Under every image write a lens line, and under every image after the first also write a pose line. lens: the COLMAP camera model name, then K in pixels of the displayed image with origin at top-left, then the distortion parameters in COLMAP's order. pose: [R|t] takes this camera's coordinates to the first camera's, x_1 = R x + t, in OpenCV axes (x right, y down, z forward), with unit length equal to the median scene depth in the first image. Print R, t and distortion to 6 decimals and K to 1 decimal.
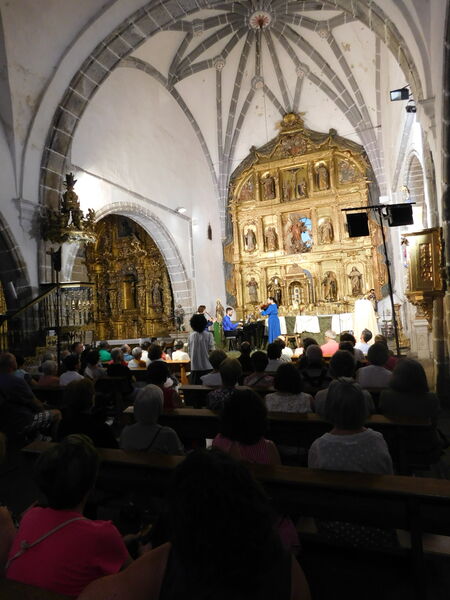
lens RADIAL K [[393.8, 0, 224.4], [0, 393.8, 298.8], [0, 0, 1]] dist [-0.089852, 0.060962]
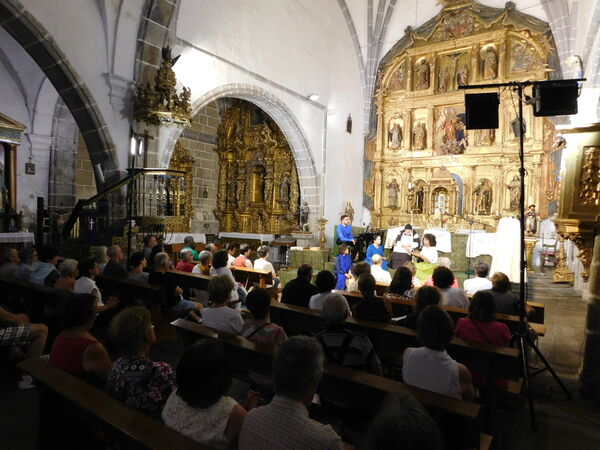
lens RADIAL K [[393.8, 0, 298.0], [0, 393.8, 226.5], [0, 0, 1]] dist [-0.089852, 0.060962]
pose [[0.971577, 0.100592, -0.214286, 0.067053], [-0.082798, 0.992451, 0.090478, -0.009650], [0.221770, -0.070164, 0.972571, 0.093625]]
